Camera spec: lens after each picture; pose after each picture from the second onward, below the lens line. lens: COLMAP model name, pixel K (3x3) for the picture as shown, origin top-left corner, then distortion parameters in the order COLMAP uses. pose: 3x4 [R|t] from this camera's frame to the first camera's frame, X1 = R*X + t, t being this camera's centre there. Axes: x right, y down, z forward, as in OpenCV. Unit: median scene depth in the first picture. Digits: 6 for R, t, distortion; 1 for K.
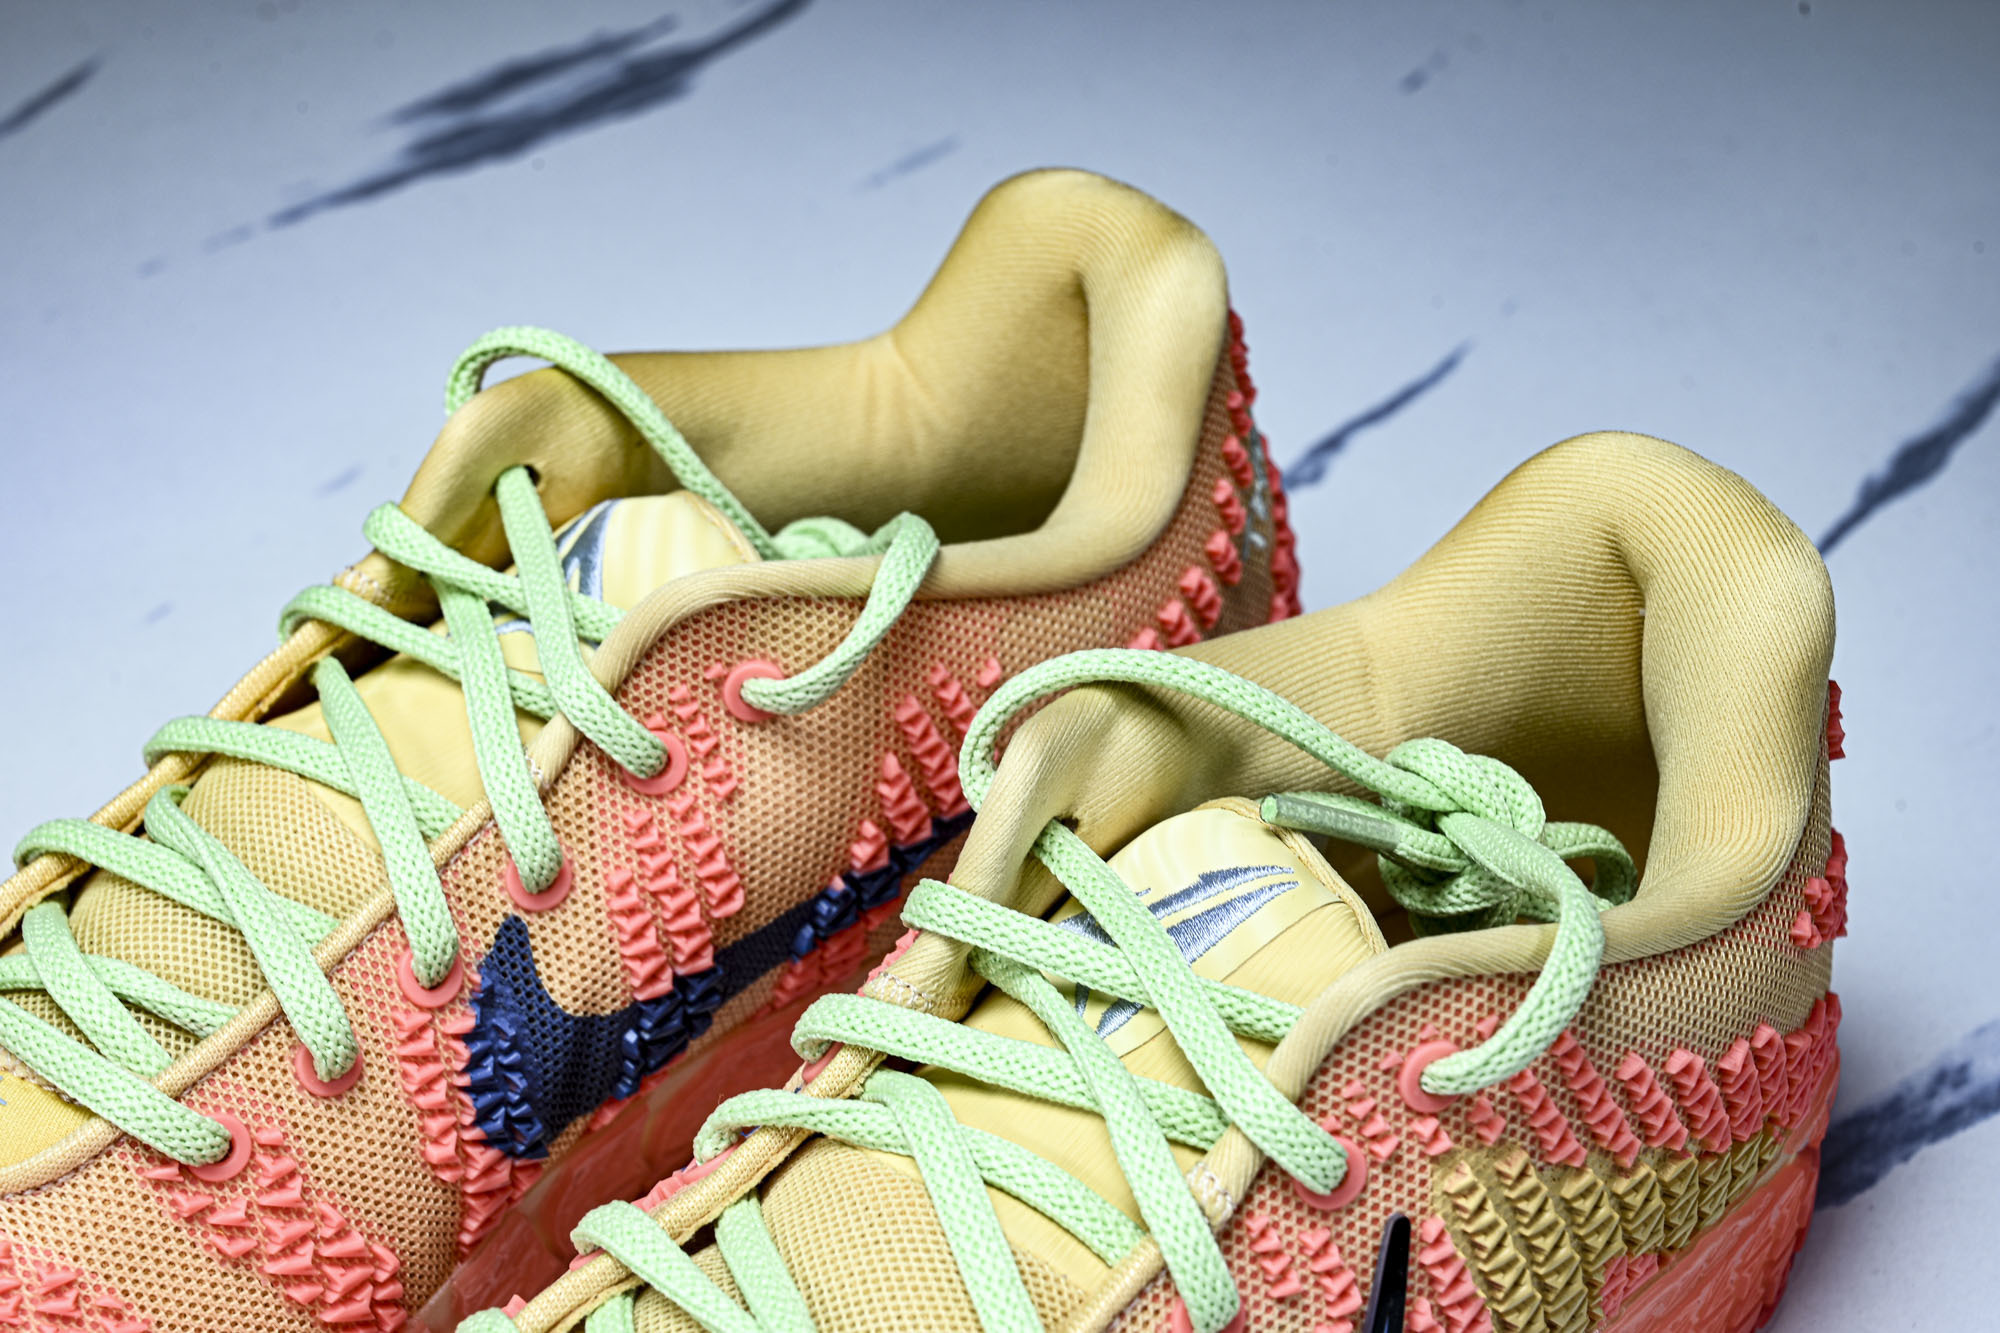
lens RADIAL K [[3665.3, 0, 1005.1], [0, 3665.3, 668.4], [0, 0, 1]] dist [0.000045, 0.000000]
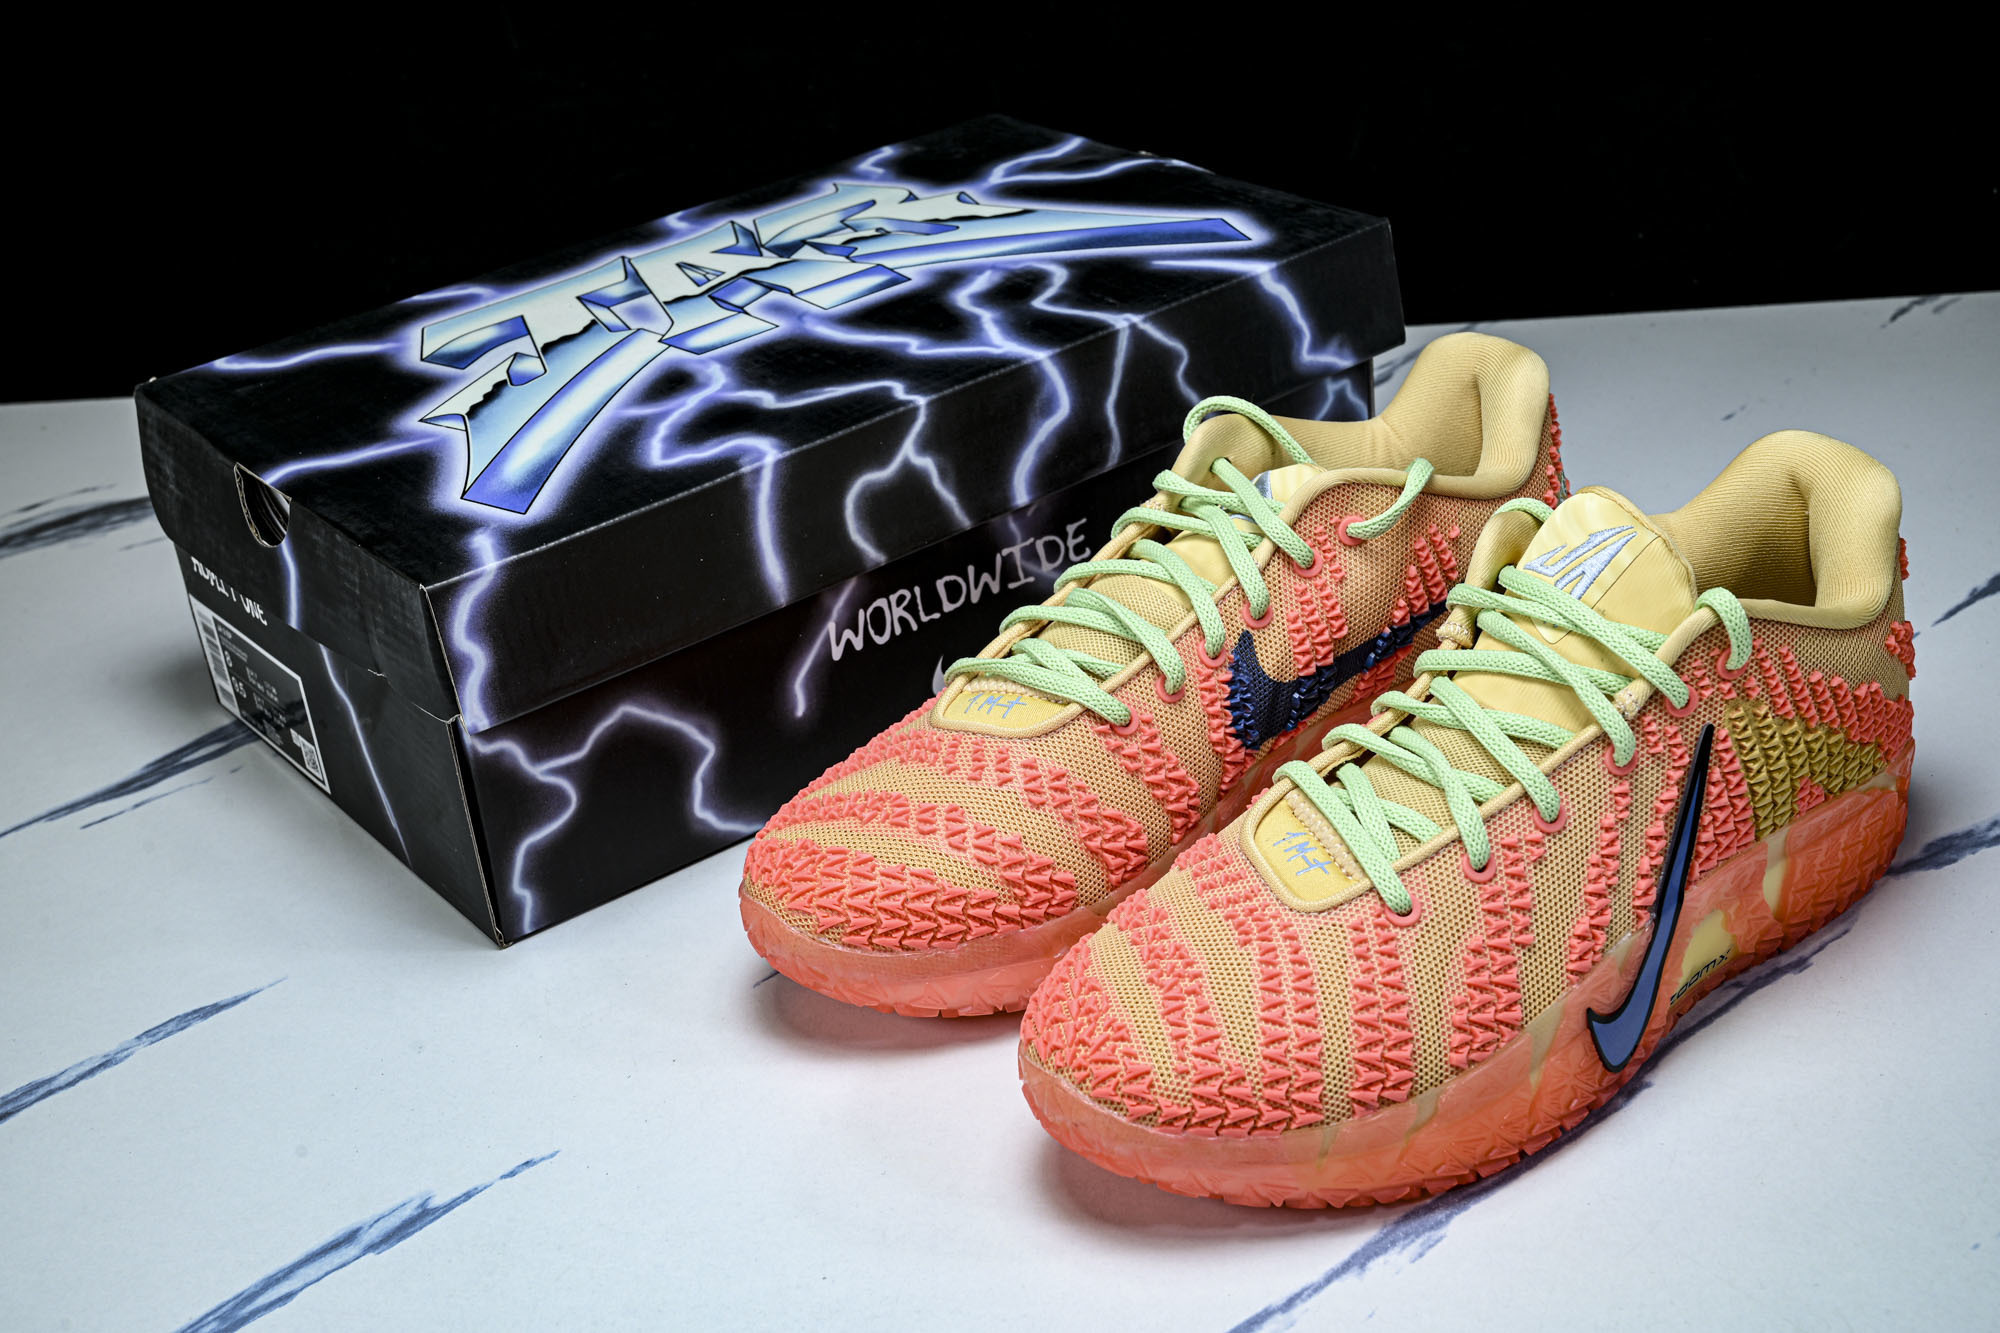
lens RADIAL K [[2628.2, 0, 995.3], [0, 2628.2, 672.0], [0, 0, 1]] dist [0.125077, 0.000000]
pose [[0.998603, -0.023934, -0.047119, -0.213297], [0.013935, 0.979268, -0.202091, 0.411709], [0.050979, 0.201152, 0.978233, -0.536767]]
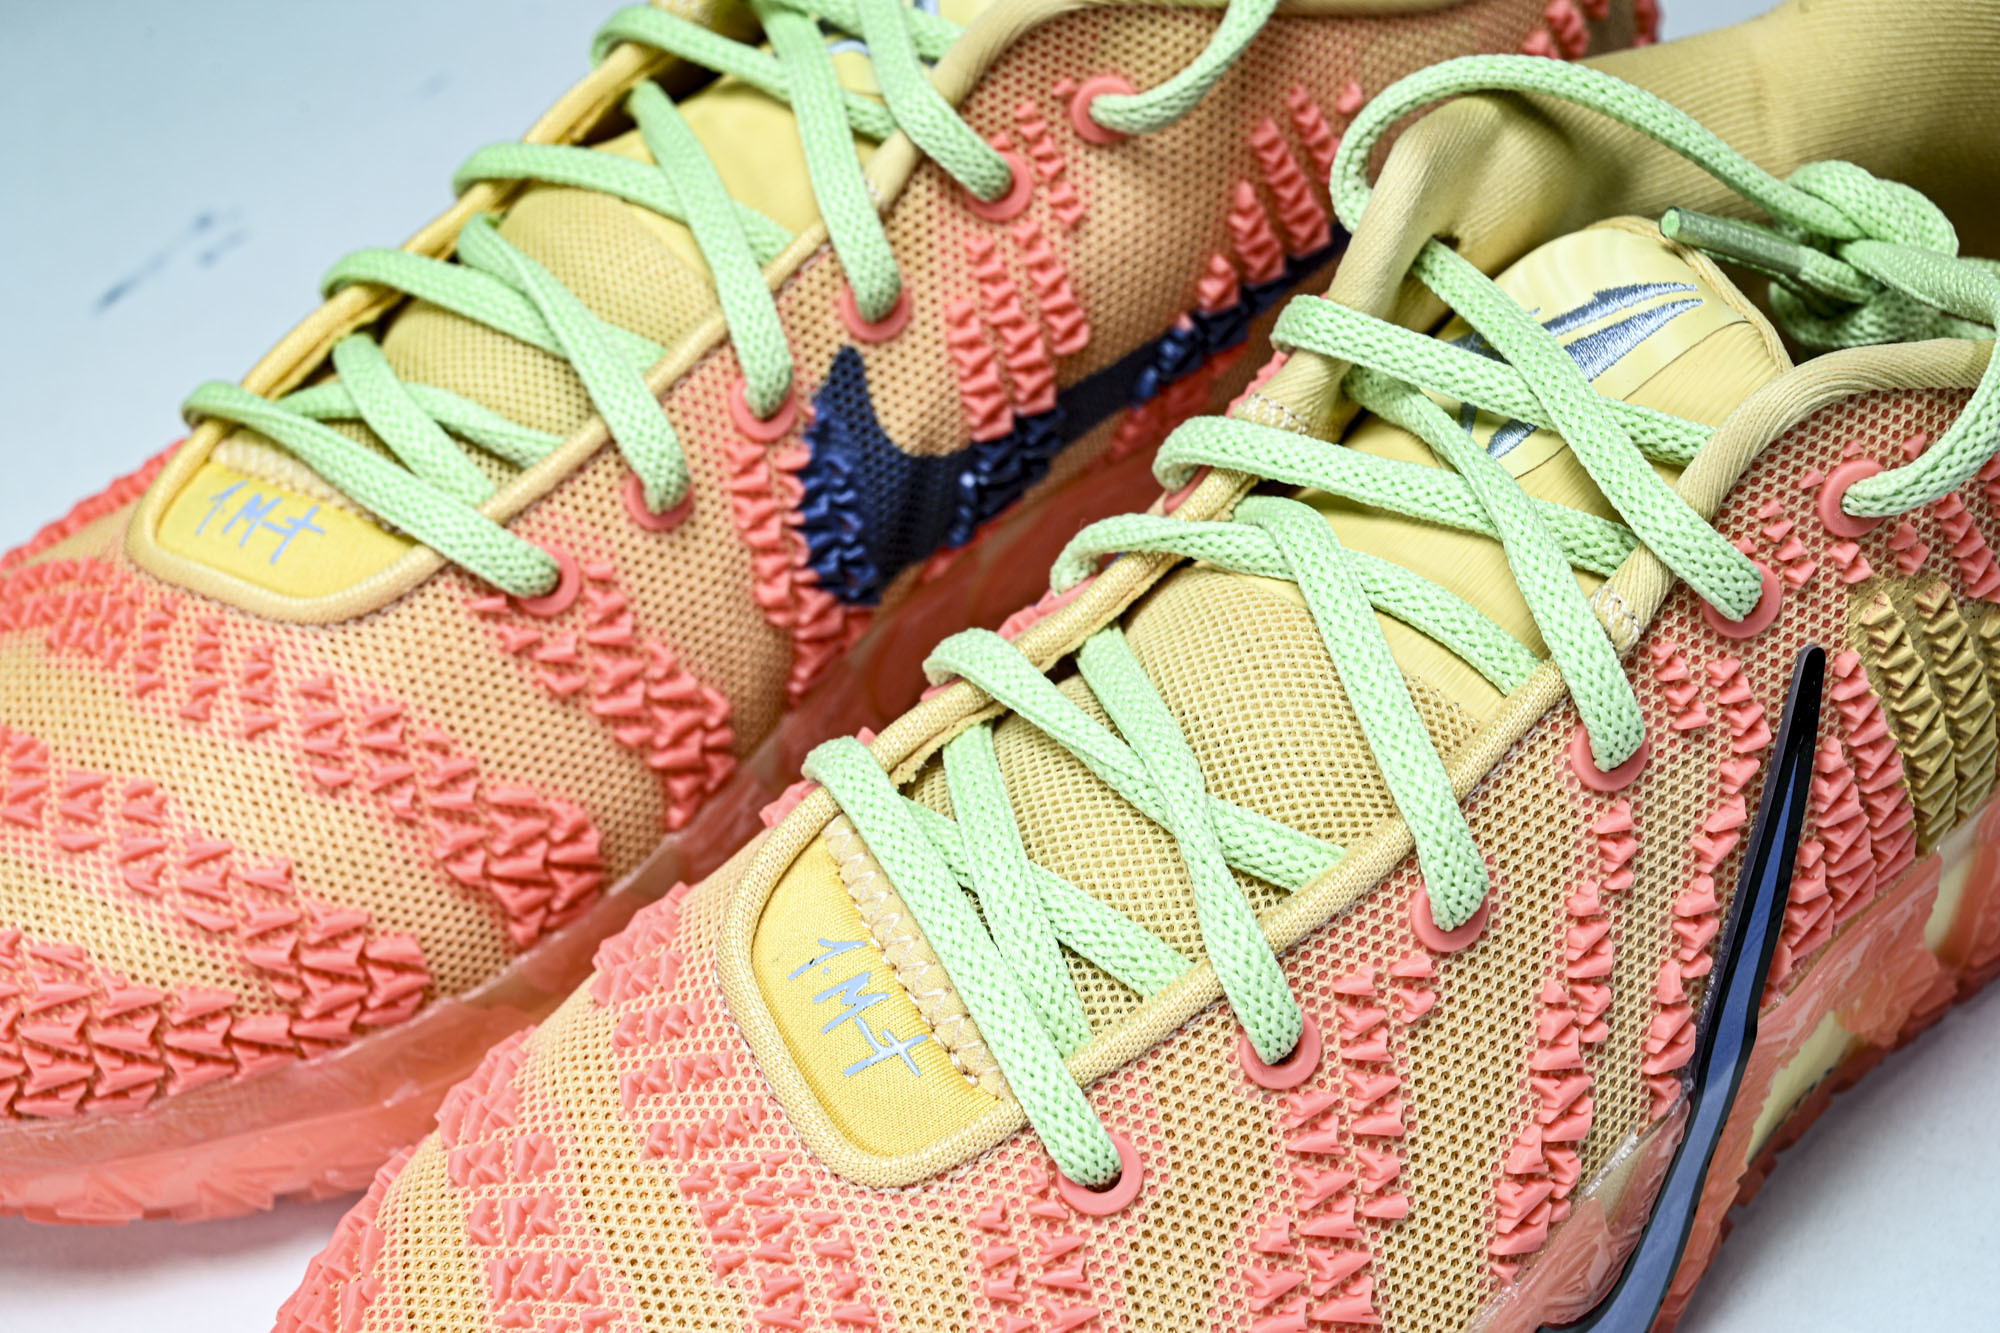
lens RADIAL K [[3665.3, 0, 1014.0], [0, 3665.3, 662.4], [0, 0, 1]] dist [0.000045, 0.000000]
pose [[0.998946, 0.012231, -0.044244, -0.049446], [-0.007803, 0.995066, 0.098912, 0.055719], [0.045235, -0.098463, 0.994112, 0.052761]]
